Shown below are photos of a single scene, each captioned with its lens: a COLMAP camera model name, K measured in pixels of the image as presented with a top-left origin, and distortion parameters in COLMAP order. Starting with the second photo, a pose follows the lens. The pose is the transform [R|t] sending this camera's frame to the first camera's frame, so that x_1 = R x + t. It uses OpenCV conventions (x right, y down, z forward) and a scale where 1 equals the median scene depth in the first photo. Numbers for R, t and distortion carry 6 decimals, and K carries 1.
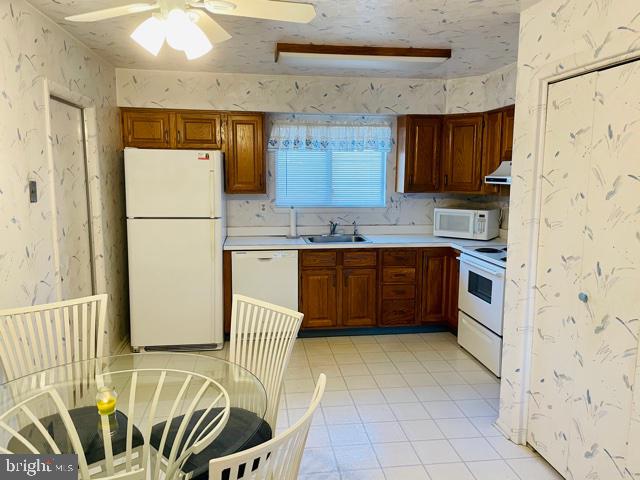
lens RADIAL K [[485.8, 0, 318.4], [0, 485.8, 238.5], [0, 0, 1]] dist [0.029877, 0.000050]
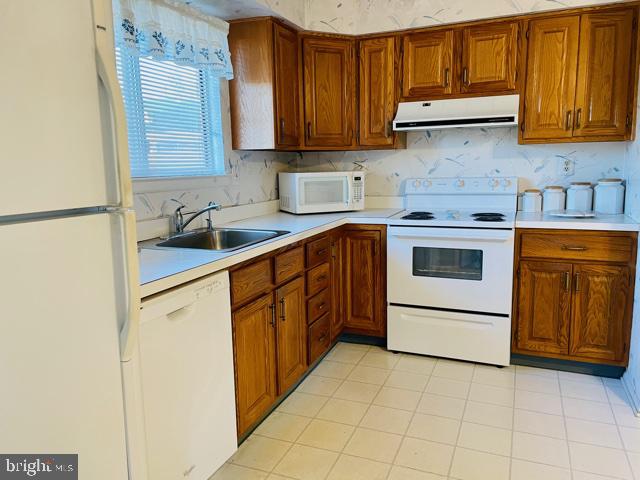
lens RADIAL K [[485.8, 0, 321.9], [0, 485.8, 237.4], [0, 0, 1]] dist [0.029877, 0.000050]
pose [[0.481771, -0.141799, 0.864748, -0.355927], [0.145748, 0.986042, 0.080489, -0.024874], [-0.864091, 0.087259, 0.495714, 0.685938]]
